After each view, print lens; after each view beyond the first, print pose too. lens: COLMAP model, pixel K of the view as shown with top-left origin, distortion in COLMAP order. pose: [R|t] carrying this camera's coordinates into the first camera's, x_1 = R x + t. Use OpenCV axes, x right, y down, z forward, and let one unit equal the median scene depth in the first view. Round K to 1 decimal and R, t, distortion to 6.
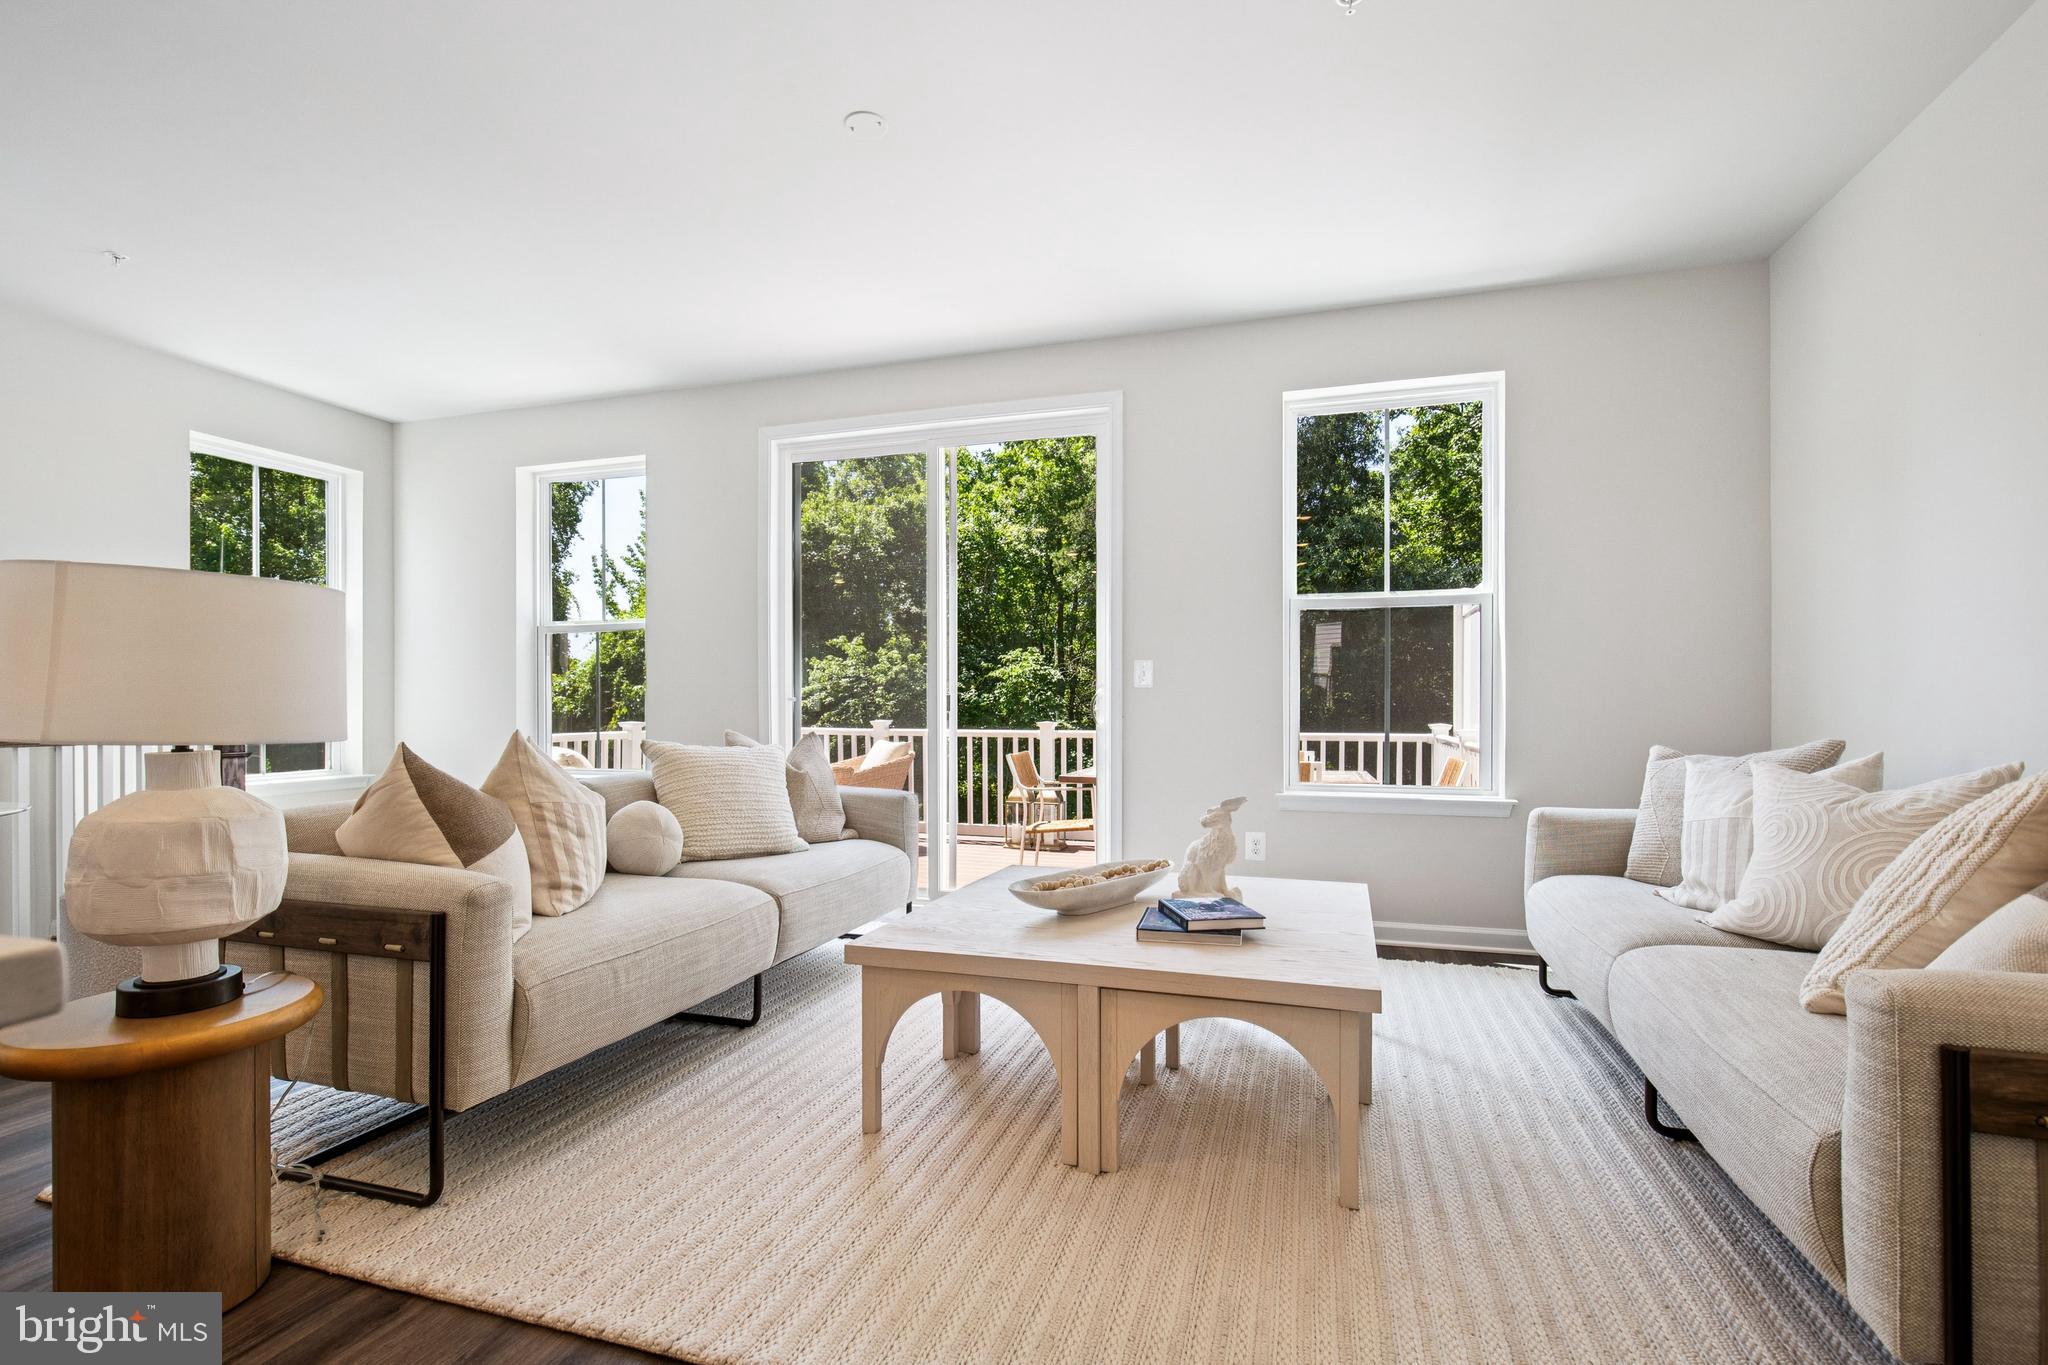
lens RADIAL K [[943.8, 0, 1017.4], [0, 943.8, 702.1], [0, 0, 1]] dist [0.000407, 0.000309]
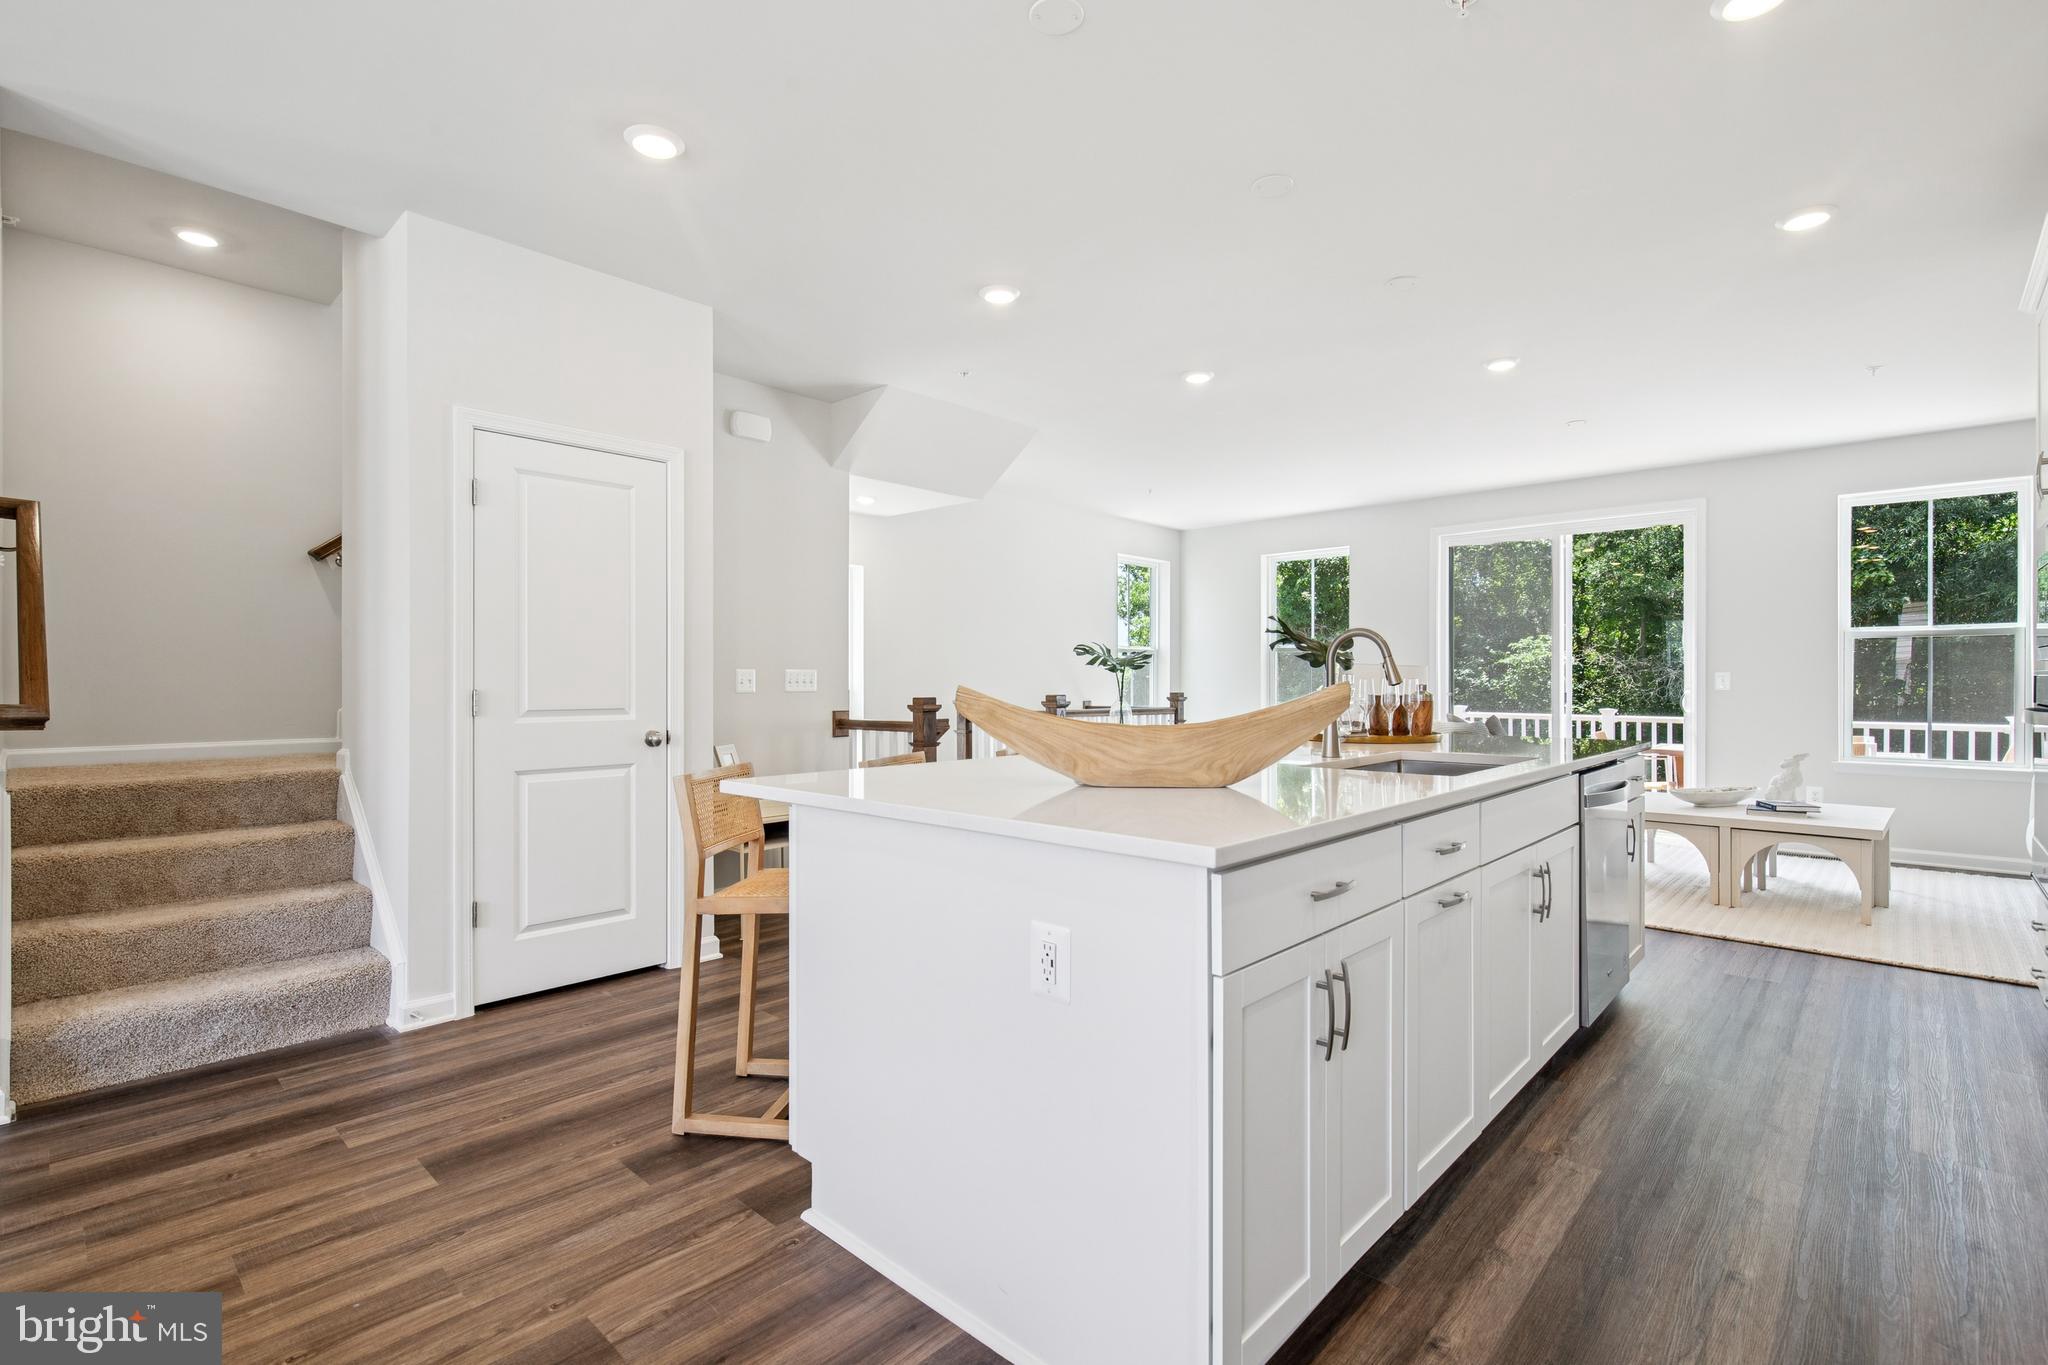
lens RADIAL K [[943.8, 0, 1026.6], [0, 943.8, 676.9], [0, 0, 1]] dist [0.000407, 0.000309]
pose [[0.901616, 0.000669, -0.432537, -0.199818], [-0.002609, 0.999989, -0.003892, -0.024854], [0.432530, 0.004638, 0.901608, -0.785490]]
